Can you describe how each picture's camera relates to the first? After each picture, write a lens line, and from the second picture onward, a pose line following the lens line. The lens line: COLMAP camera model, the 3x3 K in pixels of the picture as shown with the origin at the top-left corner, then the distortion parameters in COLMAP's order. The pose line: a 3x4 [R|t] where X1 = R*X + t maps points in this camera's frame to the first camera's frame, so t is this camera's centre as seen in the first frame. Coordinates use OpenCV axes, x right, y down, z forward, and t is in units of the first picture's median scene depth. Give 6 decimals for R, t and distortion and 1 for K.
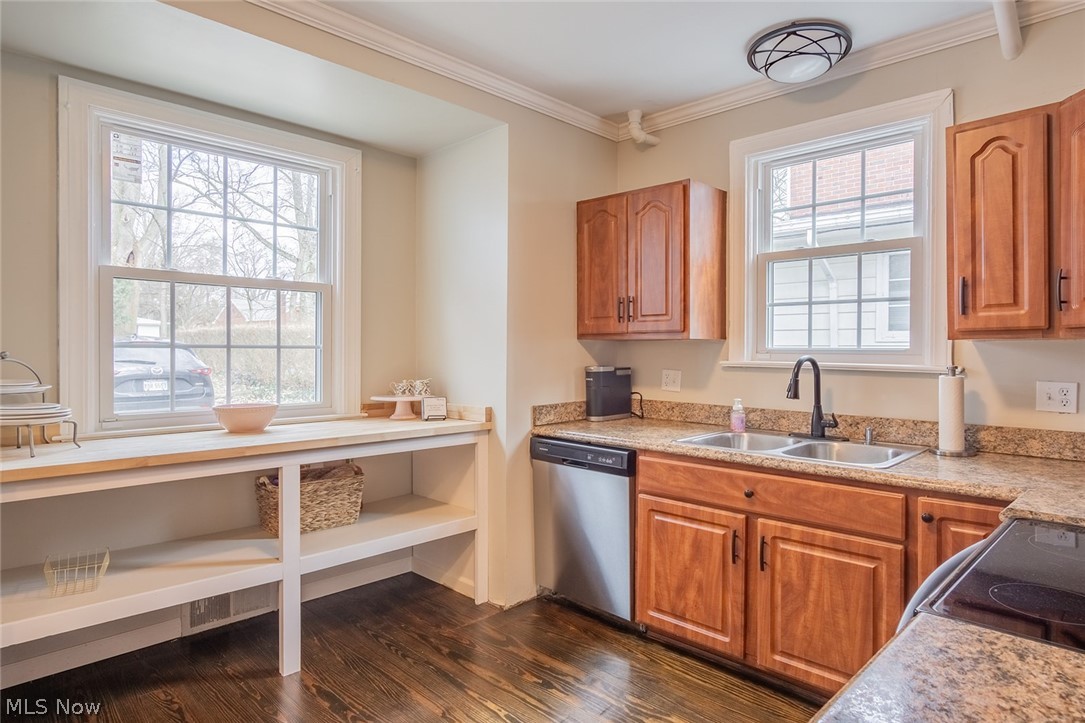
lens RADIAL K [[635.2, 0, 519.9], [0, 635.2, 388.6], [0, 0, 1]] dist [-0.006011, 0.001153]
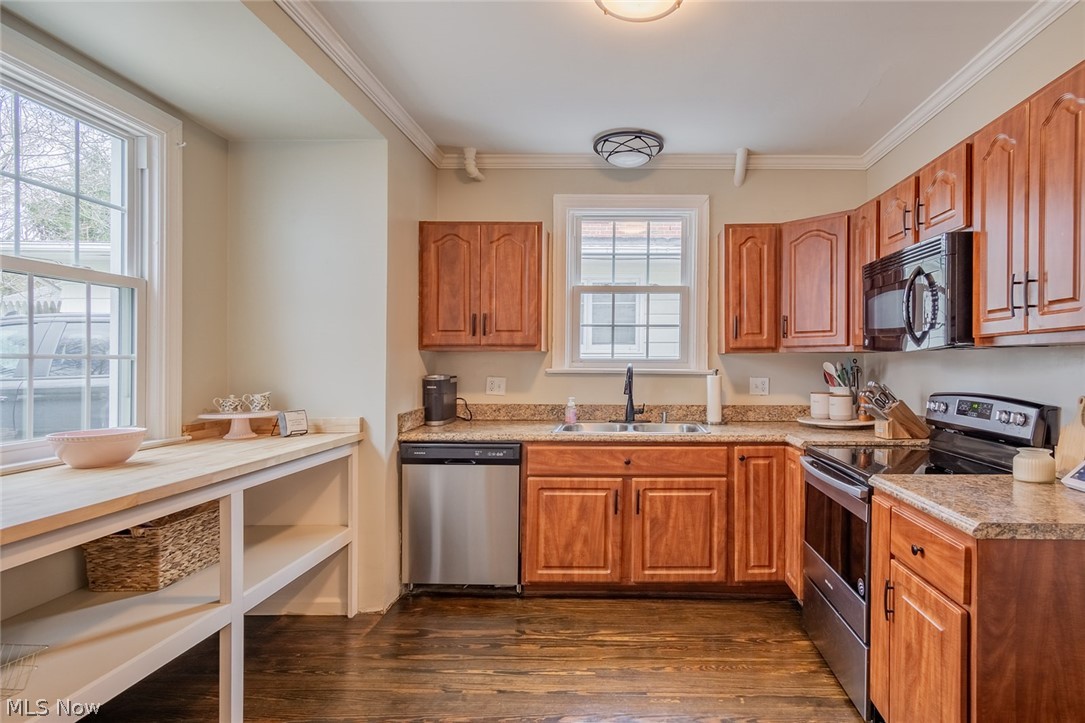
lens RADIAL K [[635.2, 0, 617.1], [0, 635.2, 419.2], [0, 0, 1]] dist [-0.006011, 0.001153]
pose [[0.720914, -0.065422, 0.689929, -0.532958], [0.043658, 0.997844, 0.049001, 0.000735], [-0.691648, -0.005205, 0.722216, -0.001562]]
